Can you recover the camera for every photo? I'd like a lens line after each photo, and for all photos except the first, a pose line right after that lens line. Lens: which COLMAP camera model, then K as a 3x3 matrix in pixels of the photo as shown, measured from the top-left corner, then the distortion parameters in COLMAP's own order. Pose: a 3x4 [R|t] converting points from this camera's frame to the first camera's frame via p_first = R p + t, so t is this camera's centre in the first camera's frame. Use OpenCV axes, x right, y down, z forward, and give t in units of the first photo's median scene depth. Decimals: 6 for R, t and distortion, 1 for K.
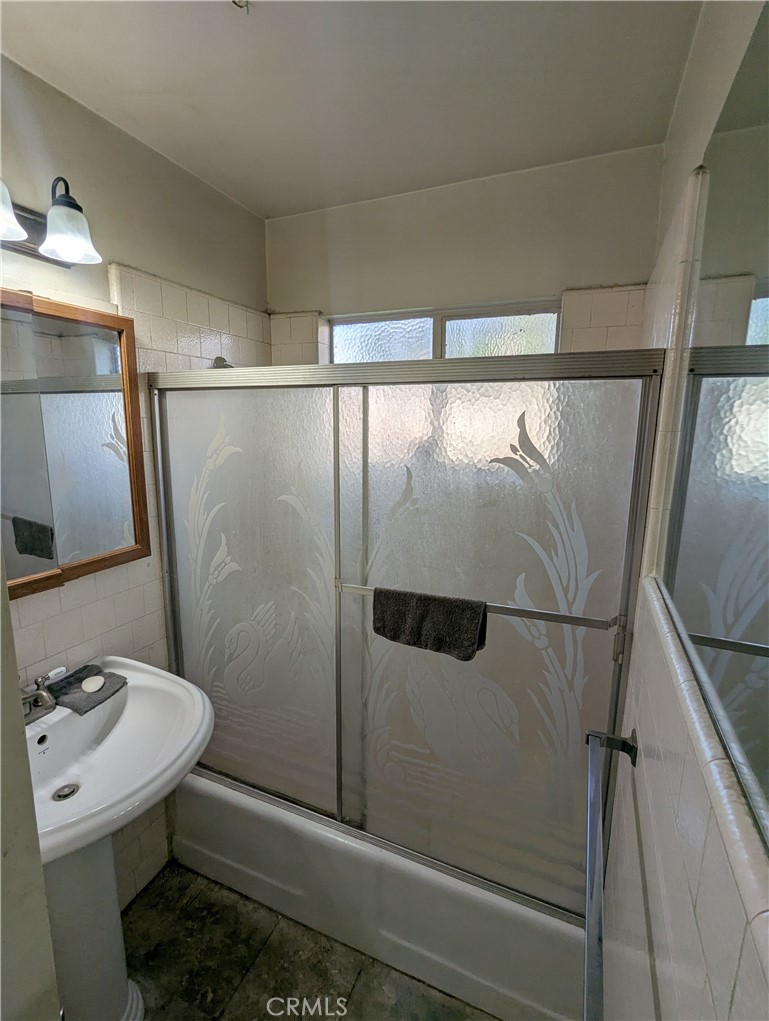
lens RADIAL K [[485.6, 0, 378.2], [0, 485.6, 508.0], [0, 0, 1]] dist [-0.001528, -0.000394]
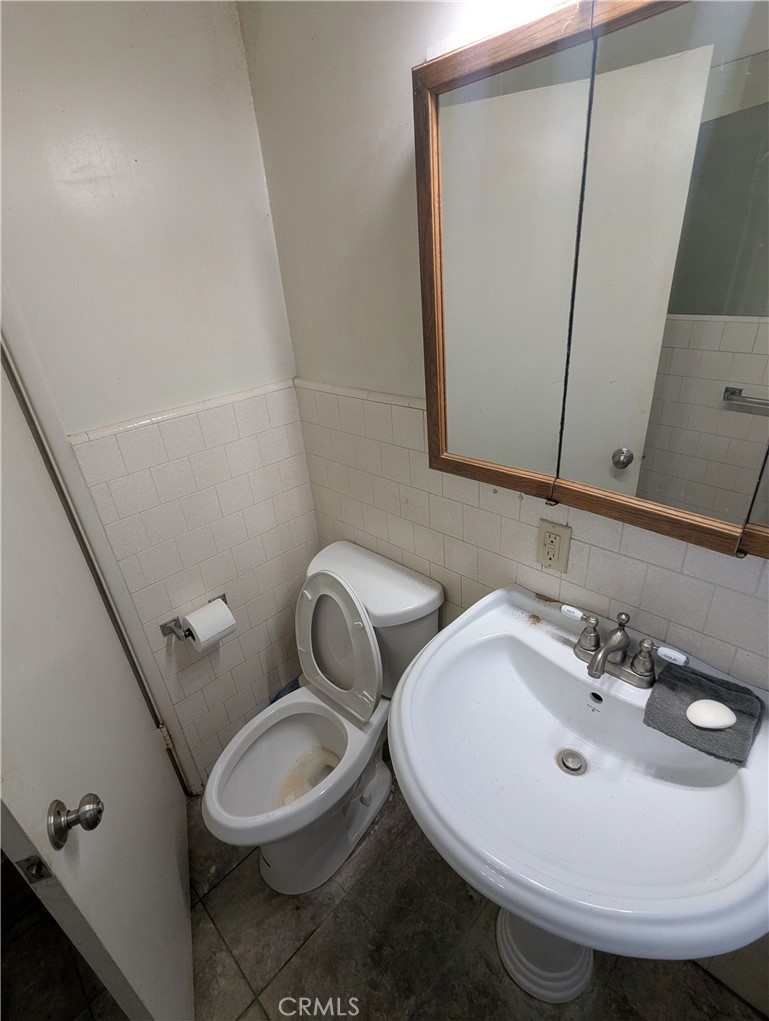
lens RADIAL K [[485.6, 0, 378.2], [0, 485.6, 508.0], [0, 0, 1]] dist [-0.001528, -0.000394]
pose [[-0.358512, 0.445522, -0.820353, -0.052260], [-0.085275, 0.859466, 0.504030, -0.144793], [0.929622, 0.250656, -0.270137, 0.754833]]
